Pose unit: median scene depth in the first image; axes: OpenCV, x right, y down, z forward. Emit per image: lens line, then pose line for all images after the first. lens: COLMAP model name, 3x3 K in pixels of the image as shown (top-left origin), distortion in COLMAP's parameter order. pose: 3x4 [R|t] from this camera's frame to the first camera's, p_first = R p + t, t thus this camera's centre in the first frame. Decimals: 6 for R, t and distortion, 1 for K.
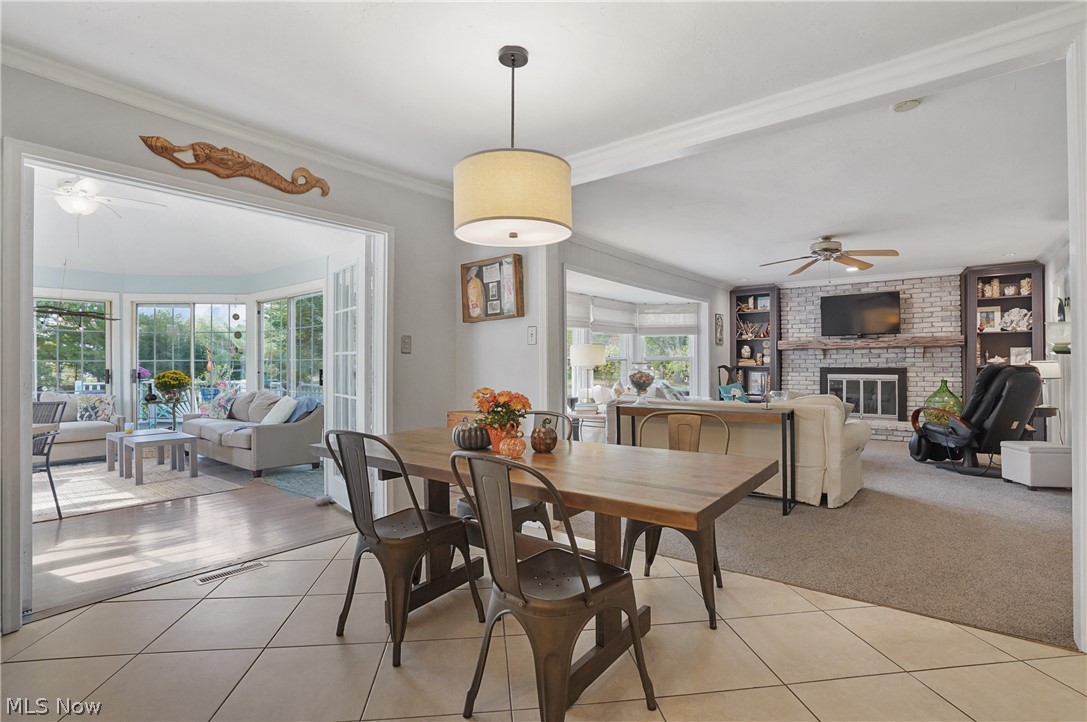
lens RADIAL K [[520.3, 0, 543.5], [0, 520.3, 361.0], [0, 0, 1]] dist [-0.068093, 0.027265]
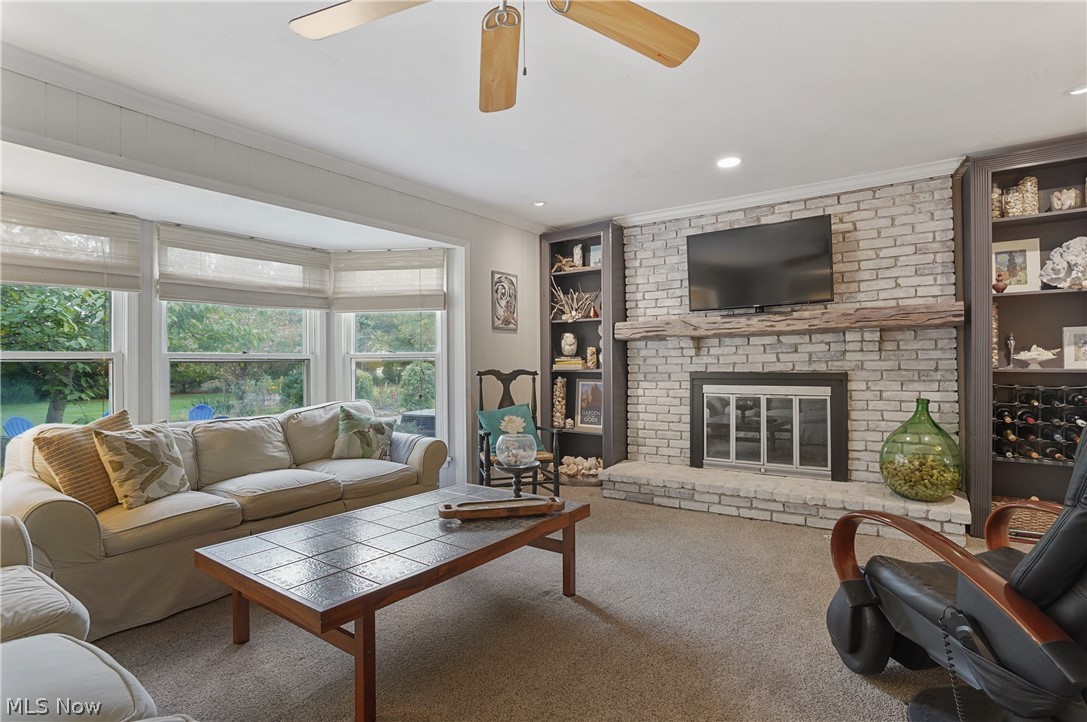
lens RADIAL K [[539.1, 0, 543.5], [0, 539.1, 361.0], [0, 0, 1]] dist [-0.063078, 0.029475]
pose [[0.997962, -0.007292, 0.063400, 0.417733], [0.007468, 0.999969, -0.002545, 0.001655], [-0.063379, 0.003014, 0.997985, 0.539889]]
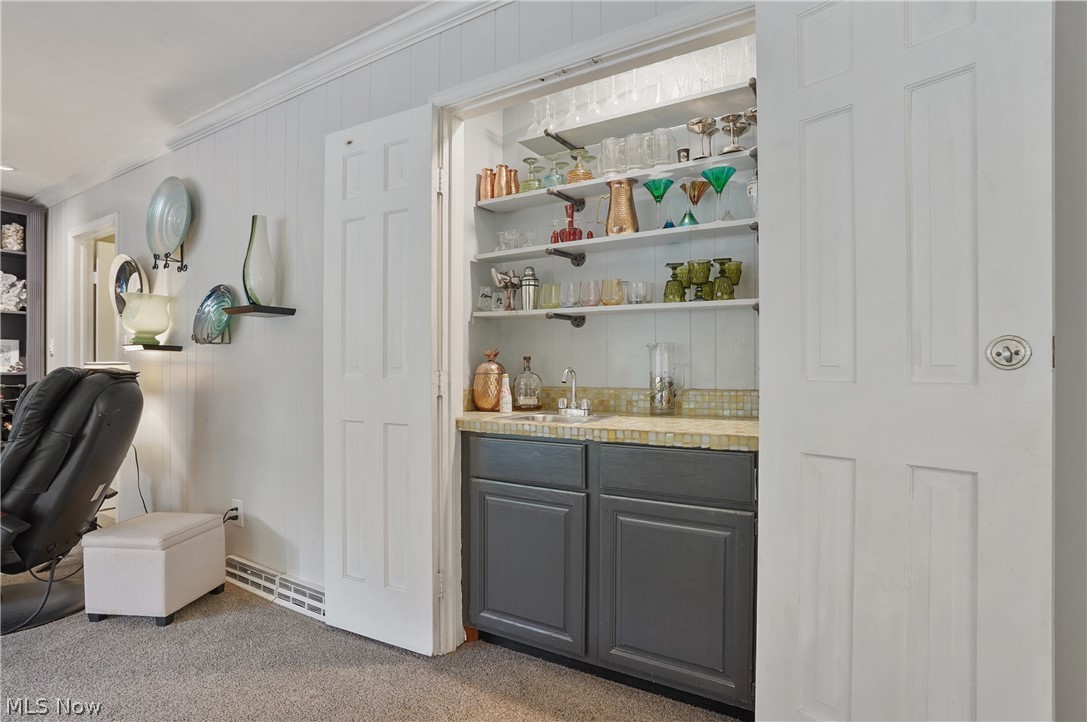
lens RADIAL K [[551.0, 0, 543.8], [0, 551.0, 367.9], [0, 0, 1]] dist [-0.067860, 0.031714]
pose [[-0.116039, 0.002033, 0.993243, 0.252357], [-0.006319, 0.999976, -0.002785, 0.003847], [-0.993225, -0.006599, -0.116024, 0.421813]]
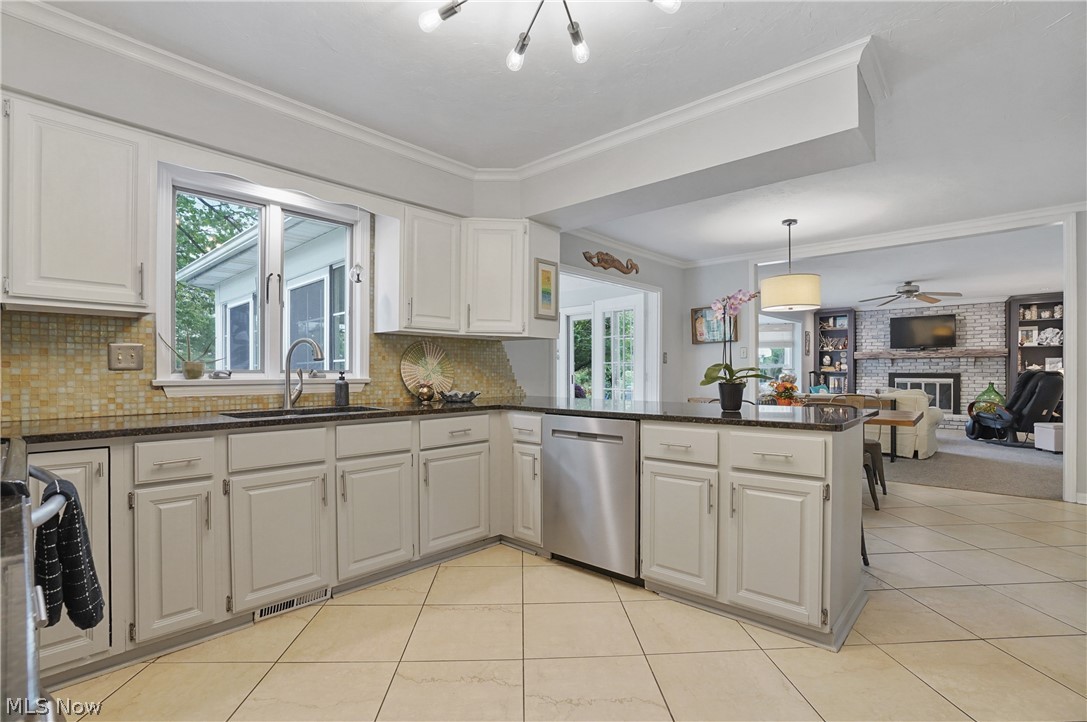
lens RADIAL K [[504.0, 0, 542.6], [0, 504.0, 373.2], [0, 0, 1]] dist [-0.065116, 0.023729]
pose [[0.997802, 0.001924, -0.066237, -0.287232], [-0.001136, 0.999928, 0.011926, -0.000439], [0.066255, -0.011824, 0.997733, -0.337435]]
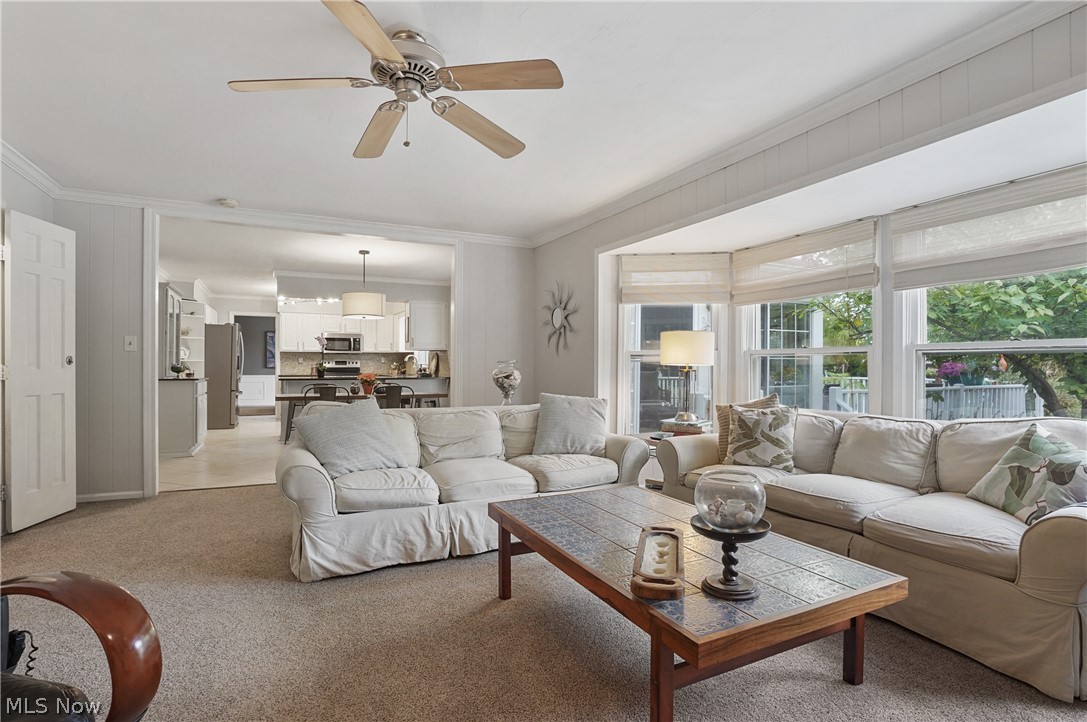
lens RADIAL K [[539.1, 0, 543.5], [0, 539.1, 361.0], [0, 0, 1]] dist [-0.063078, 0.029475]
pose [[-0.421197, 0.000171, -0.906969, 0.666178], [0.010001, 0.999940, -0.004456, 0.003940], [0.906914, -0.010947, -0.421174, 0.952978]]
